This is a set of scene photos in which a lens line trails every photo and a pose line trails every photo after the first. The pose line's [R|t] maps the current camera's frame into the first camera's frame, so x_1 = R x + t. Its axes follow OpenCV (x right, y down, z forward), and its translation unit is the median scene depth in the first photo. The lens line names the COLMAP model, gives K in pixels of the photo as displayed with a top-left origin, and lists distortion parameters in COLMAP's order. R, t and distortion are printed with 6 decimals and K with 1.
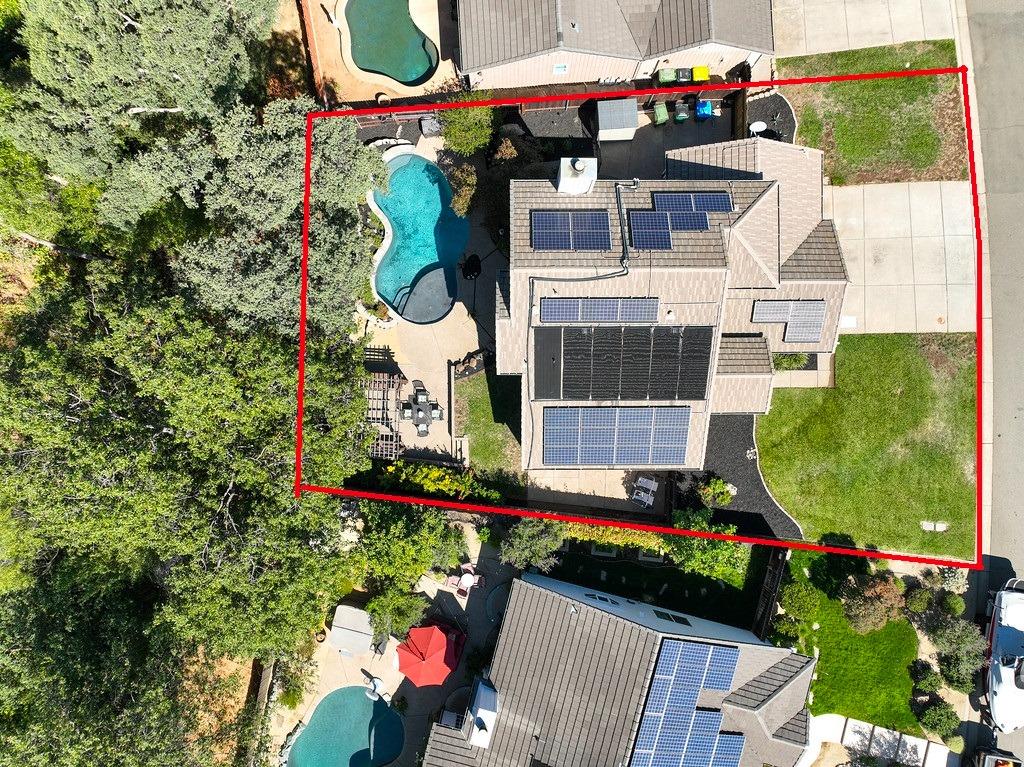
lens RADIAL K [[721.0, 0, 512.0], [0, 721.0, 383.5], [0, 0, 1]] dist [-0.002259, 0.018749]
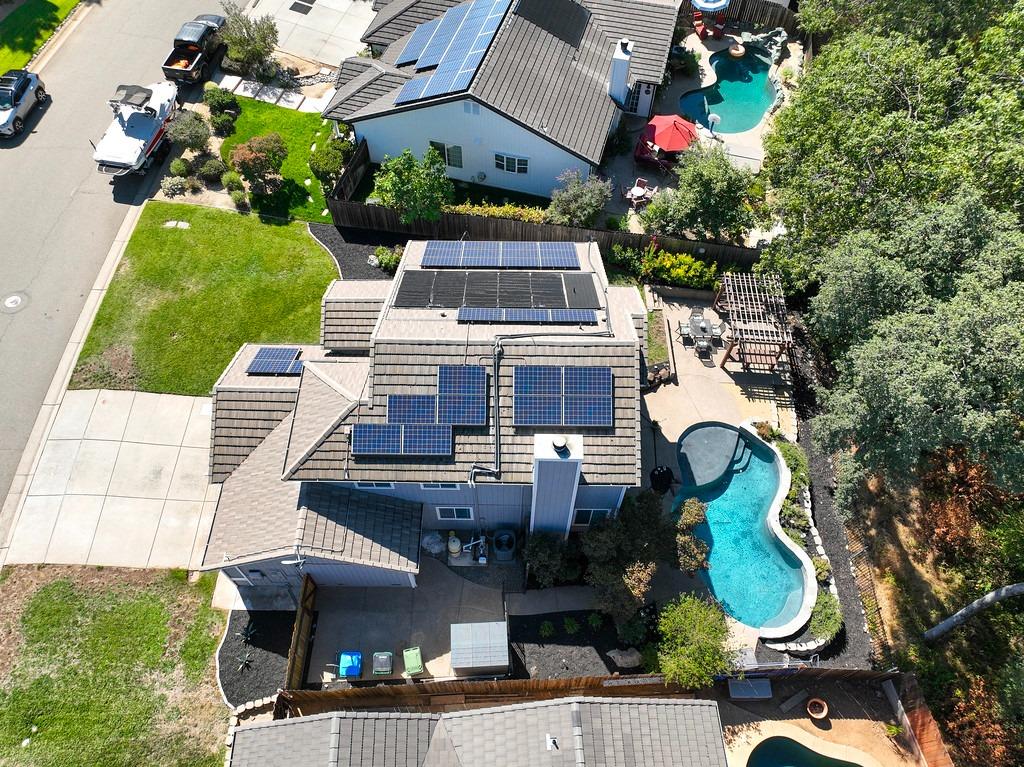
lens RADIAL K [[721.0, 0, 512.0], [0, 721.0, 383.5], [0, 0, 1]] dist [-0.002259, 0.018749]
pose [[-0.999939, -0.010746, 0.002419, 0.114418], [0.010301, -0.834526, 0.550872, -0.533429], [-0.003901, 0.550863, 0.834586, 0.281879]]
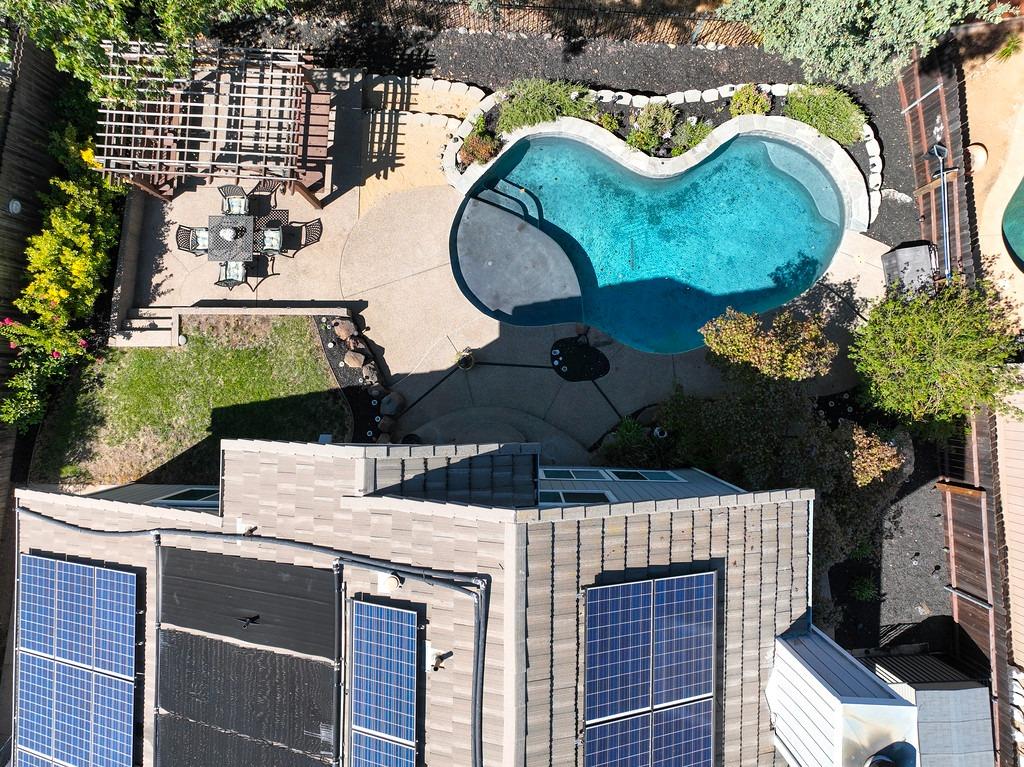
lens RADIAL K [[721.0, 0, 512.0], [0, 721.0, 383.5], [0, 0, 1]] dist [-0.002259, 0.018749]
pose [[-0.014592, 0.999893, 0.000949, -0.042956], [-0.999818, -0.014603, 0.012307, -0.131029], [0.012319, -0.000770, 0.999924, 0.589546]]
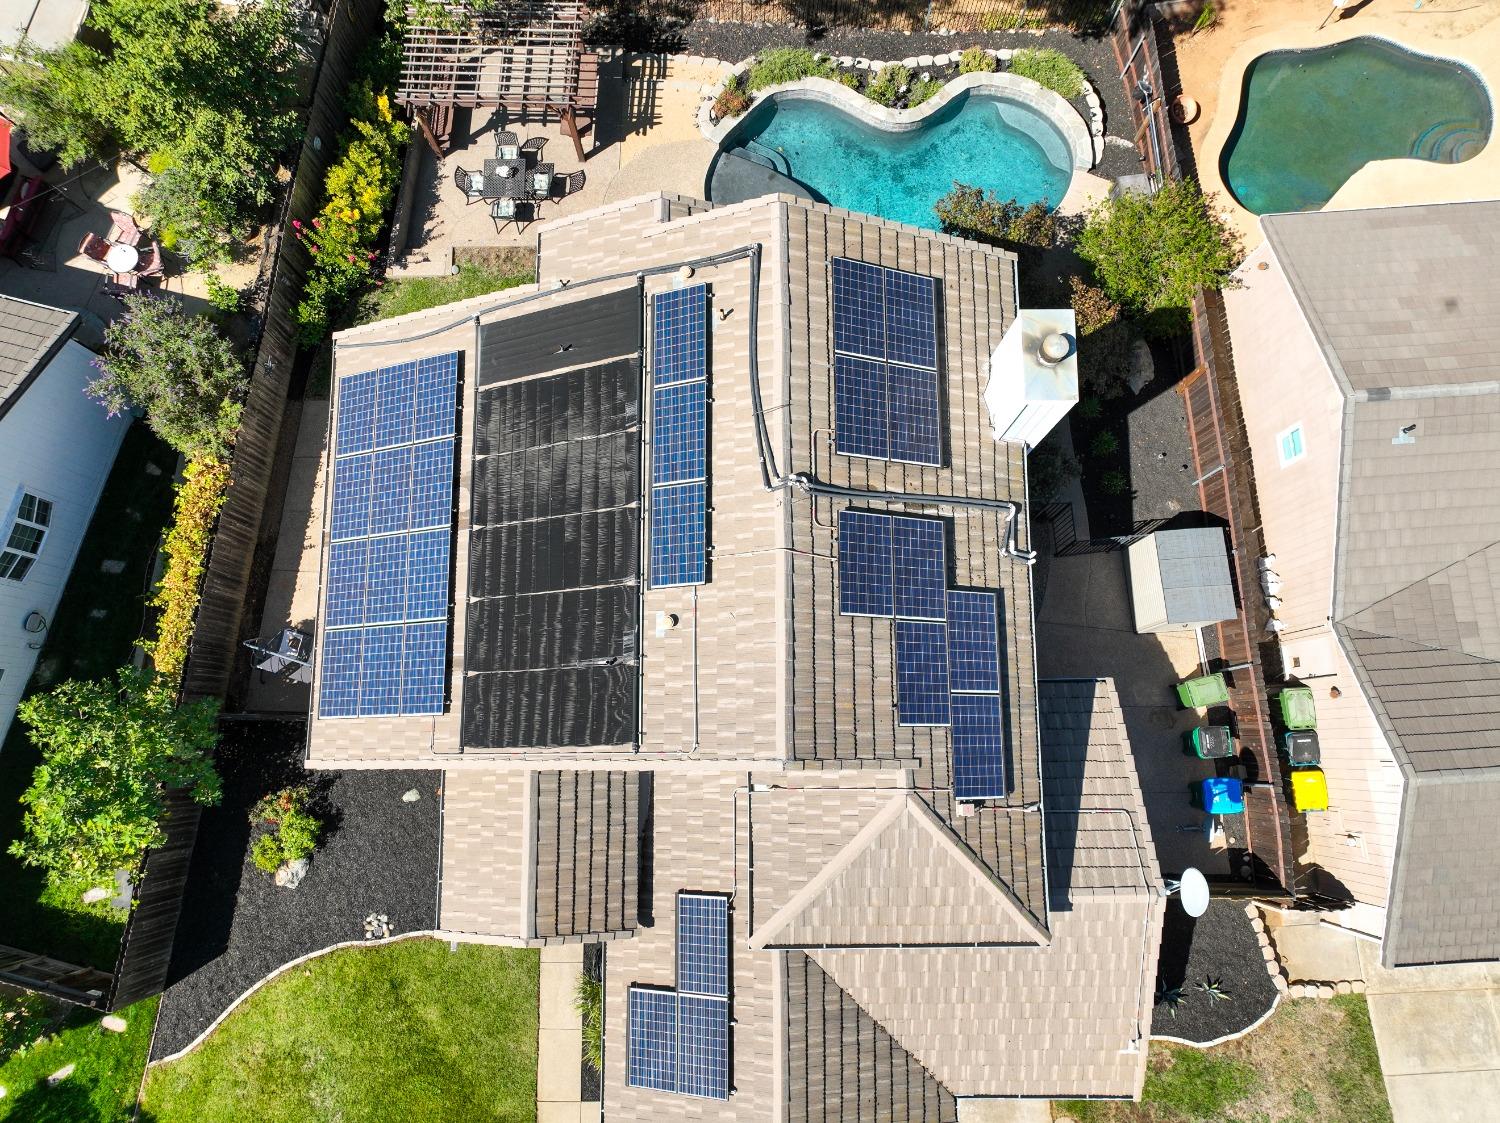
lens RADIAL K [[1059.5, 0, 750.0], [0, 1059.5, 561.5], [0, 0, 1]] dist [-0.001039, 0.011511]
pose [[0.004302, 0.984165, -0.177201, 0.241146], [-0.999931, 0.006166, 0.009970, -0.120901], [0.010905, 0.177146, 0.984124, 0.387833]]
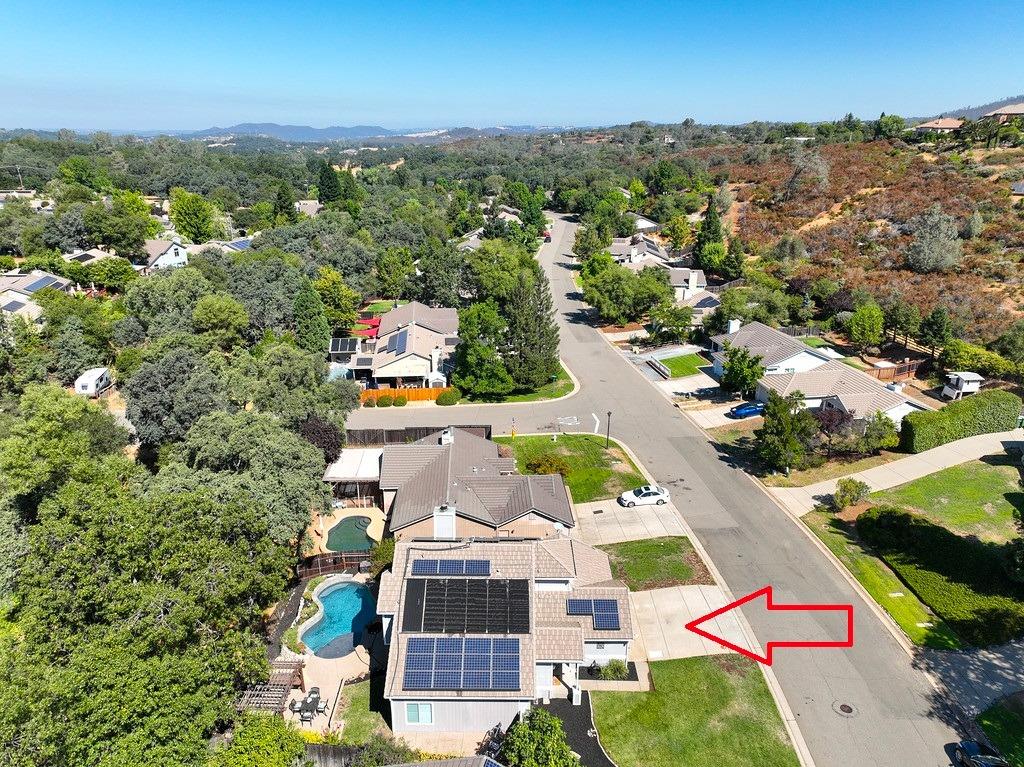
lens RADIAL K [[721.0, 0, 512.0], [0, 721.0, 383.5], [0, 0, 1]] dist [-0.002259, 0.018749]
pose [[0.999927, 0.011991, -0.001506, 0.206322], [-0.005523, 0.342578, -0.939473, 0.992261], [-0.010749, 0.939413, 0.342619, 0.100845]]
